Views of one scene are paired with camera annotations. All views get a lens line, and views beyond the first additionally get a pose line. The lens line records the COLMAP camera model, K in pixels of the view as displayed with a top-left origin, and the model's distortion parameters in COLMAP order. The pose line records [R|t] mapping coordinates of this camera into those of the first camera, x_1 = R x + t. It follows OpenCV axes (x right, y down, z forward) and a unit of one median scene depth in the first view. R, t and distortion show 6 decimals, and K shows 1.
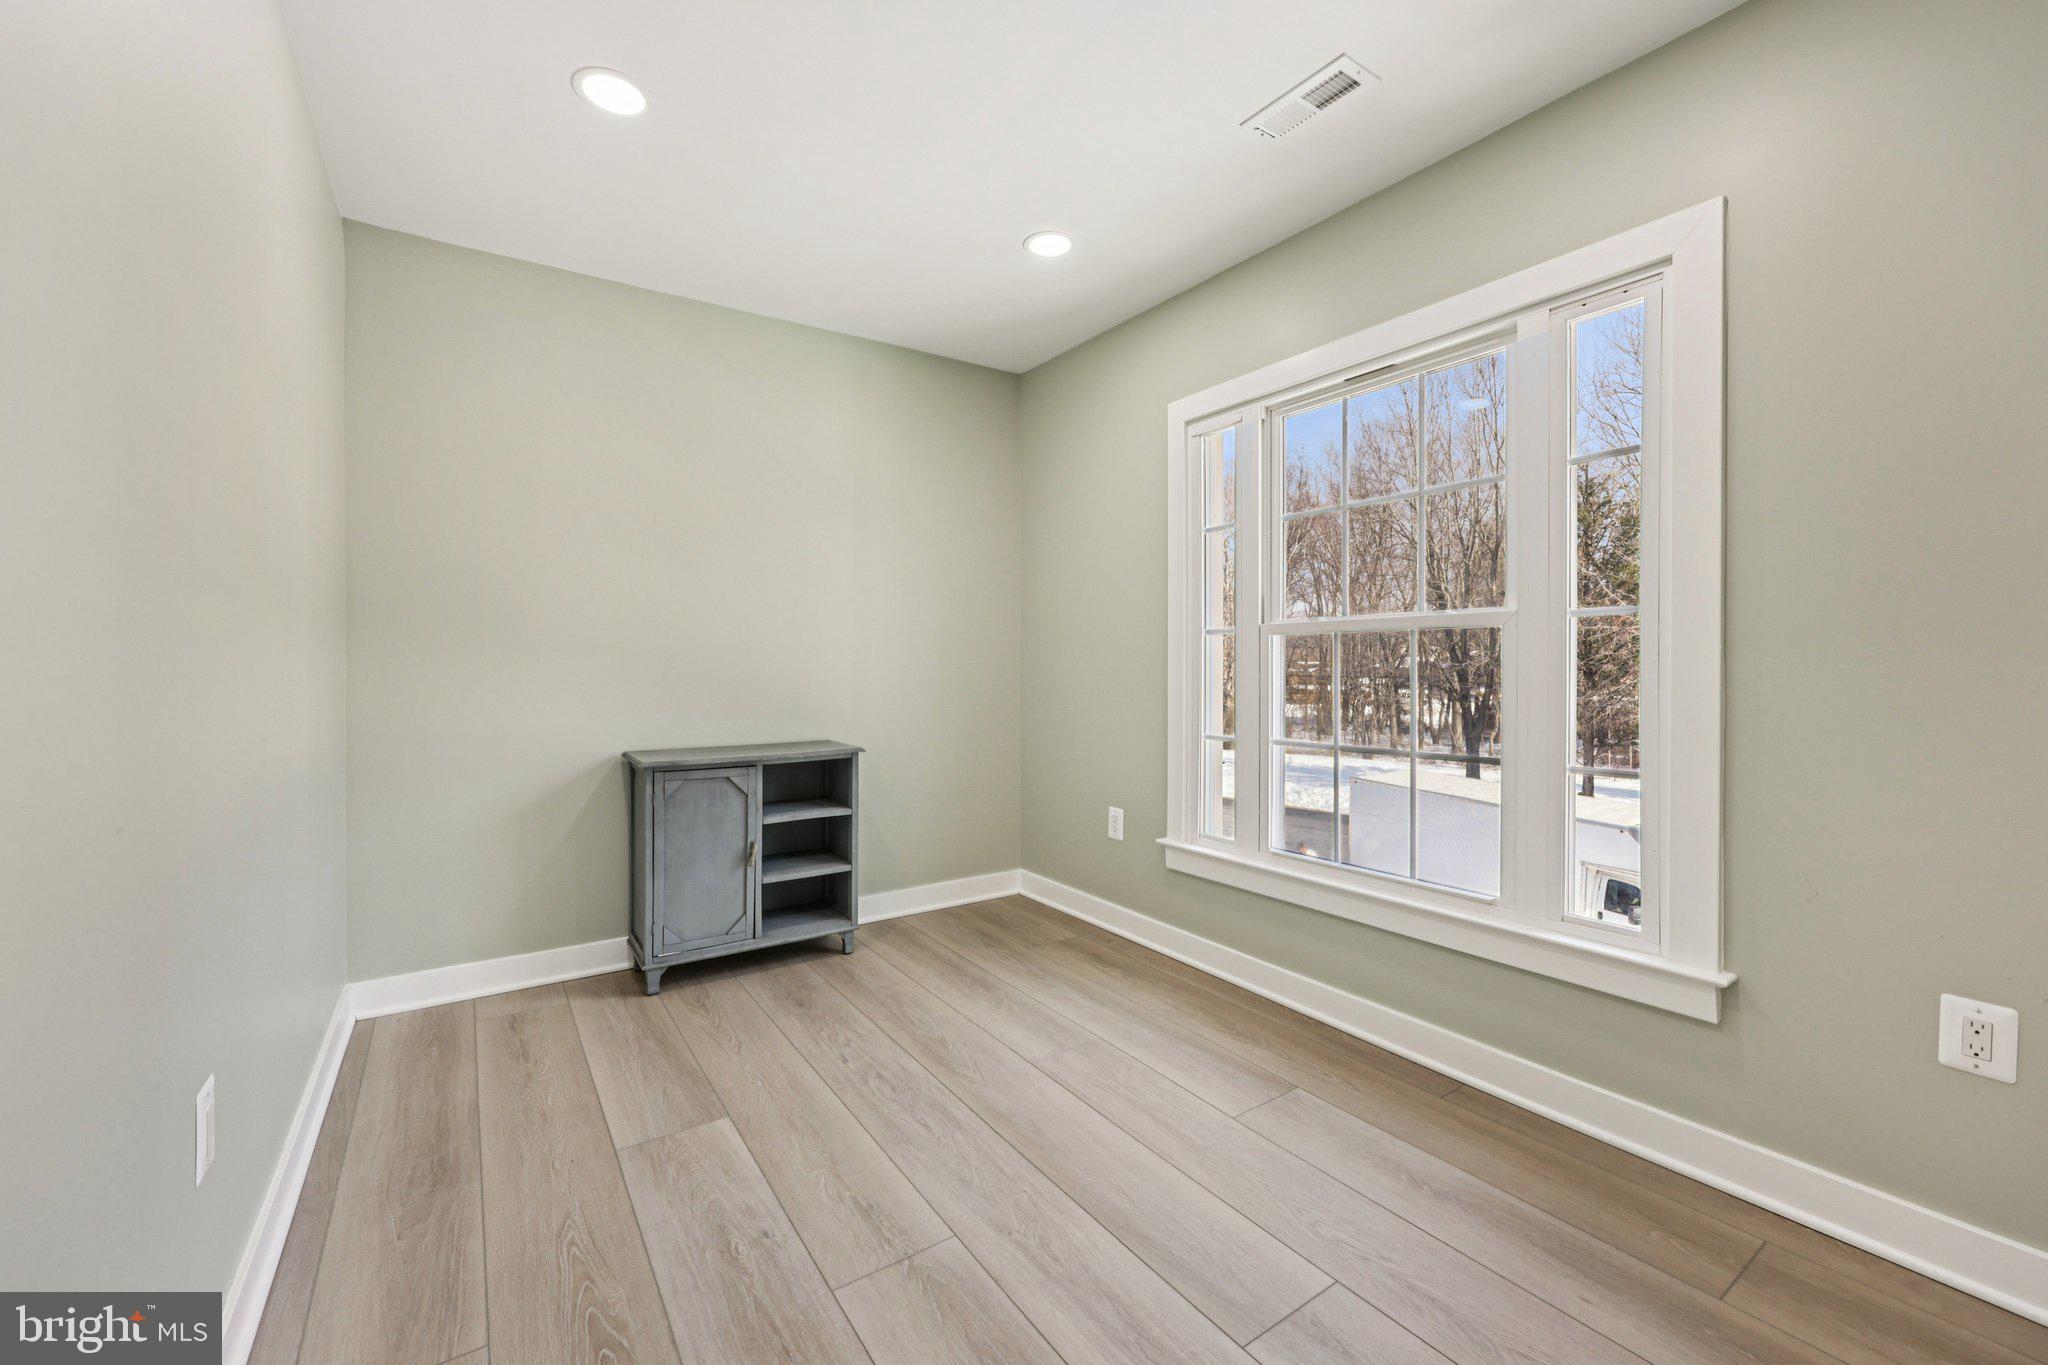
lens RADIAL K [[833.6, 0, 1029.8], [0, 833.6, 678.3], [0, 0, 1]] dist [0.000075, -0.000091]
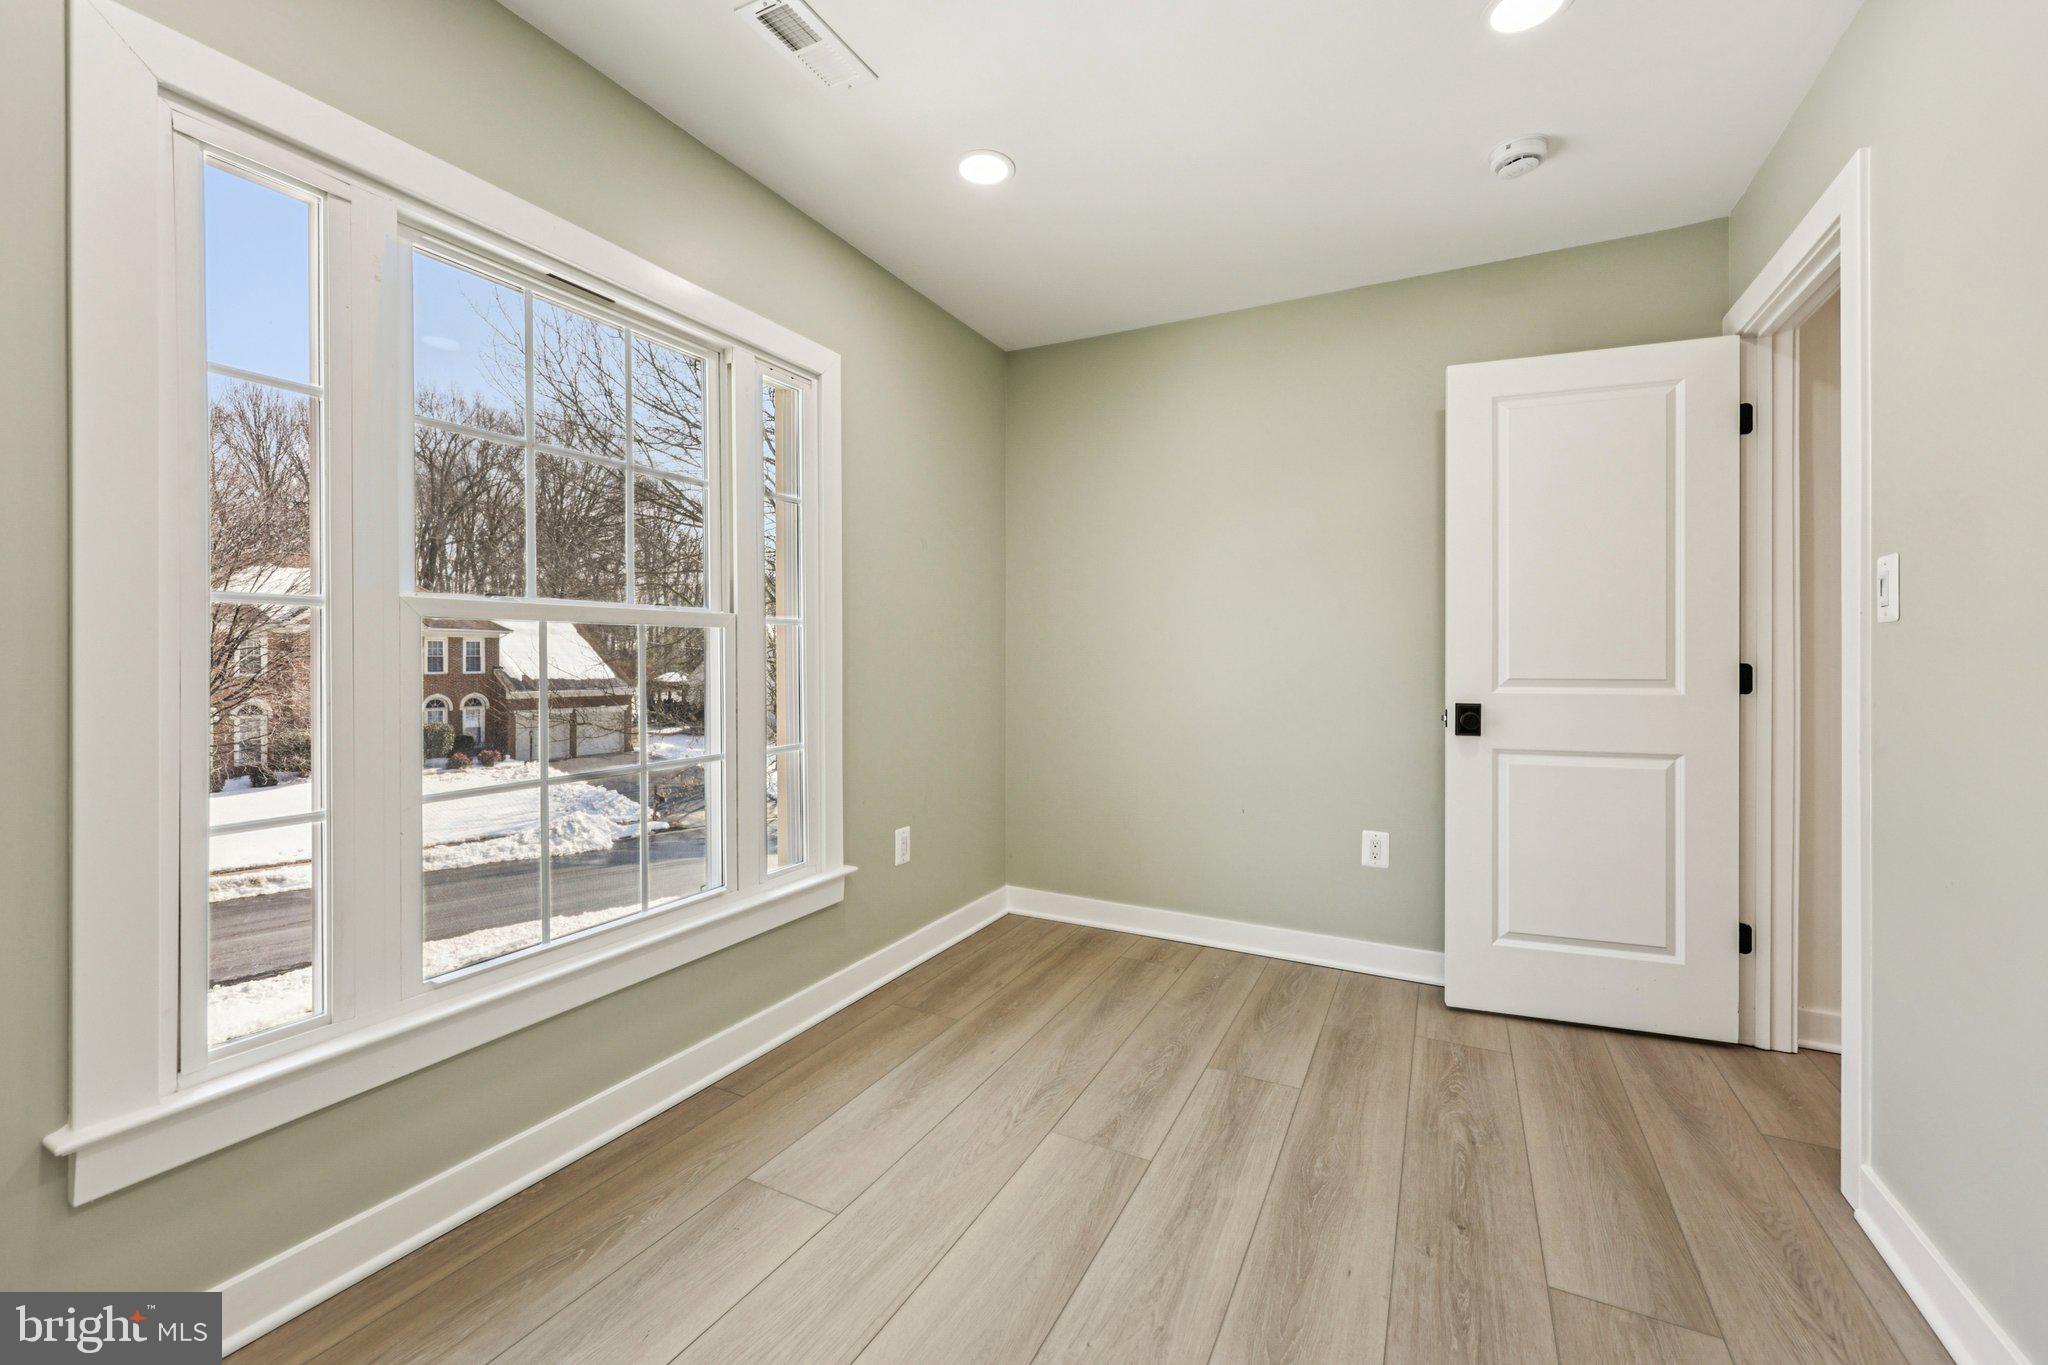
lens RADIAL K [[833.6, 0, 1027.0], [0, 833.6, 664.0], [0, 0, 1]] dist [0.000075, -0.000091]
pose [[-0.480716, -0.010322, 0.876816, -0.610439], [0.010186, 0.999798, 0.017354, -0.035579], [-0.876817, 0.017273, -0.480513, 1.312899]]
